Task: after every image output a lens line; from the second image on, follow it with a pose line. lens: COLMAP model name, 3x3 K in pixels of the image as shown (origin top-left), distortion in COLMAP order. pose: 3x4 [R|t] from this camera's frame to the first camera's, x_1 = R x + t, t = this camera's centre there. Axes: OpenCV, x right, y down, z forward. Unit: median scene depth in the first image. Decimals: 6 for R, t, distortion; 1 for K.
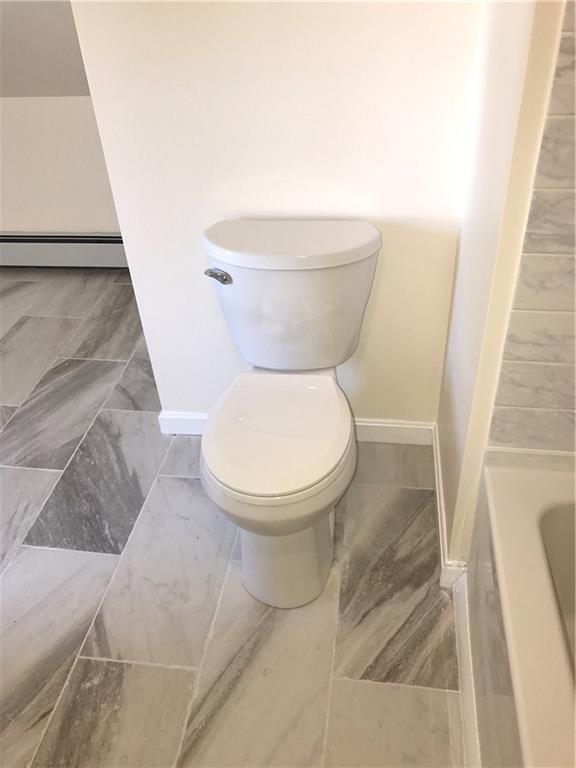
lens RADIAL K [[626.3, 0, 288.0], [0, 626.3, 384.0], [0, 0, 1]] dist [0.047935, -0.076602]
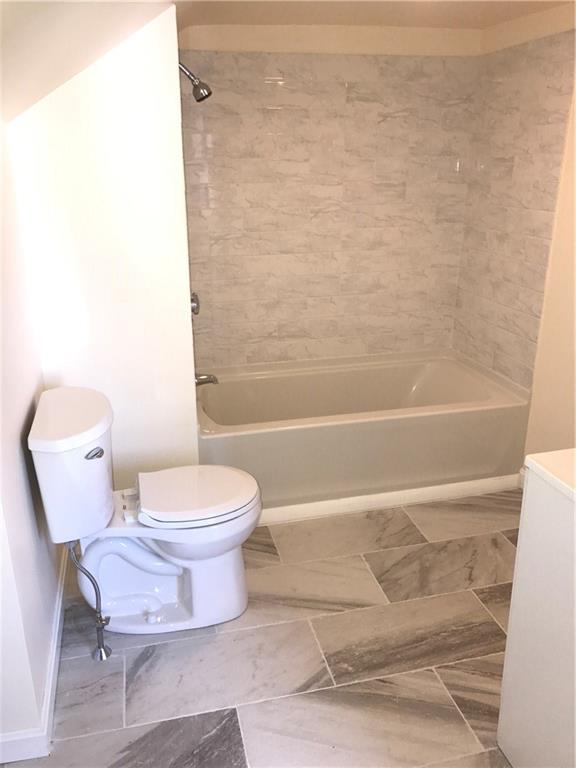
lens RADIAL K [[626.3, 0, 288.0], [0, 626.3, 384.0], [0, 0, 1]] dist [0.047935, -0.076602]
pose [[-0.370885, -0.272642, 0.887756, -1.257065], [0.563046, 0.694188, 0.448423, -0.602764], [-0.738528, 0.666160, -0.103953, 0.809215]]
